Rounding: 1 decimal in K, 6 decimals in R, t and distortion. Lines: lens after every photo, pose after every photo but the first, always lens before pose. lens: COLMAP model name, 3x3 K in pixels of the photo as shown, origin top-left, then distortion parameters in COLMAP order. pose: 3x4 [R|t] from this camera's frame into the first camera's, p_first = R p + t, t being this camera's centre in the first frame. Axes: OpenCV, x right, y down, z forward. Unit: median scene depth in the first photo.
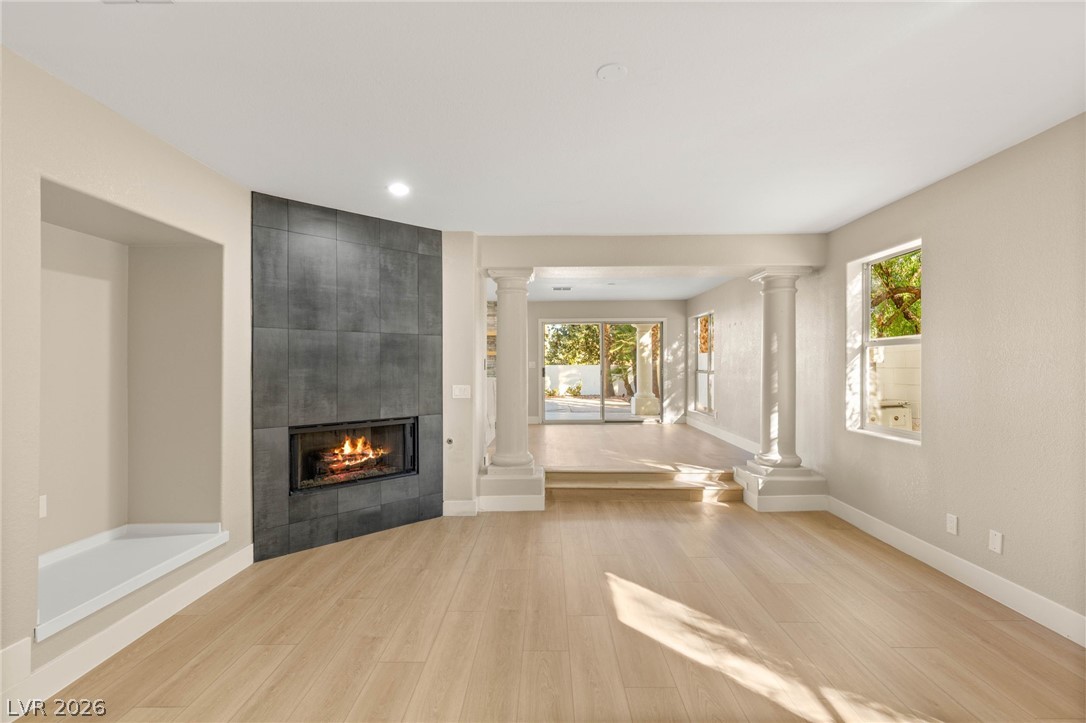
lens RADIAL K [[493.4, 0, 542.6], [0, 493.4, 358.6], [0, 0, 1]] dist [0.001590, -0.000027]
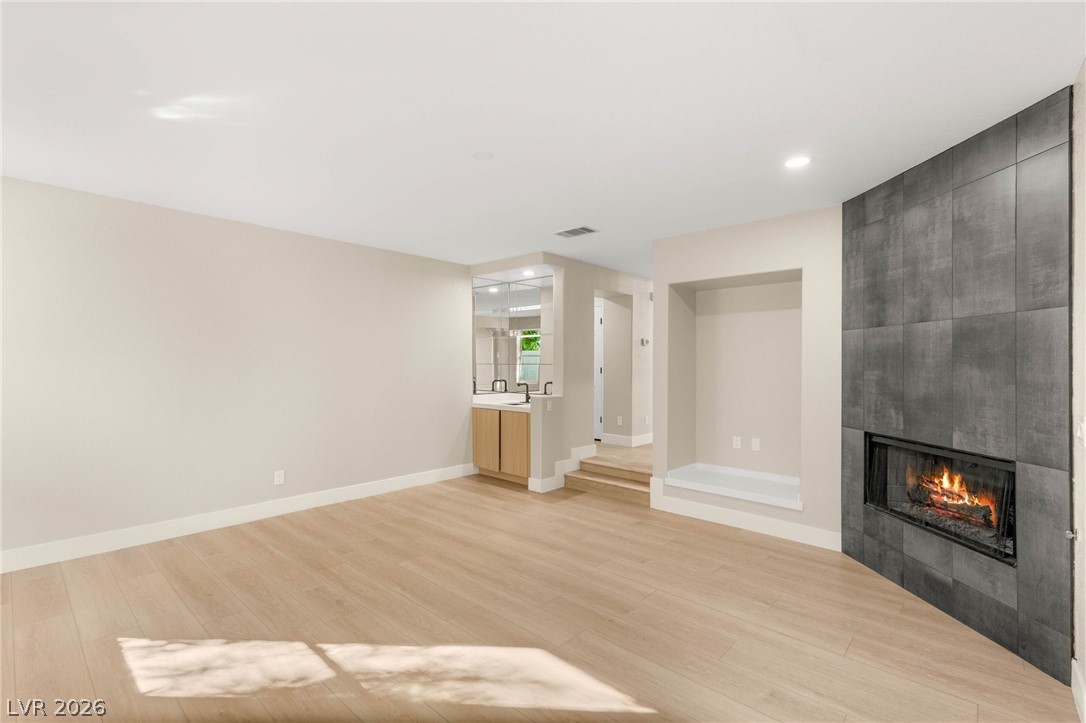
lens RADIAL K [[479.9, 0, 543.0], [0, 479.9, 361.5], [0, 0, 1]] dist [0.001611, -0.000078]
pose [[-0.664204, -0.004823, -0.747536, 0.535896], [0.008149, 0.999873, -0.013692, 0.009912], [0.747507, -0.015186, -0.664080, 1.047723]]
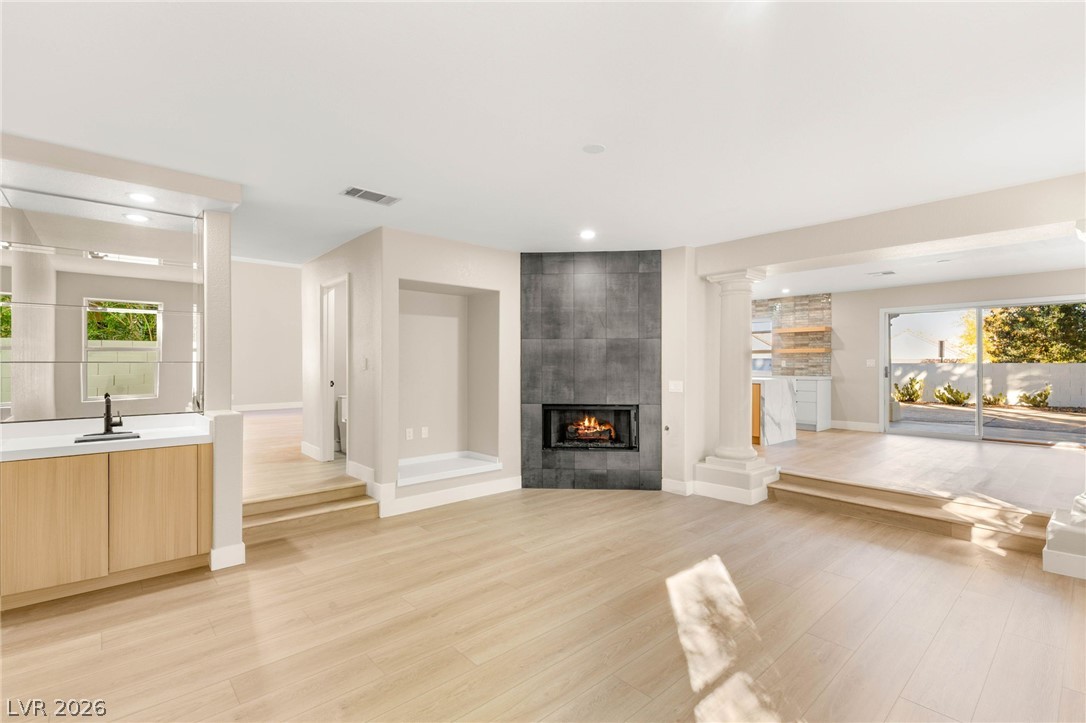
lens RADIAL K [[493.4, 0, 542.6], [0, 493.4, 358.6], [0, 0, 1]] dist [0.001590, -0.000027]
pose [[0.672069, -0.004920, -0.740472, 0.545590], [0.008294, 0.999965, 0.000884, -0.001772], [0.740442, -0.006735, 0.672087, -0.008371]]
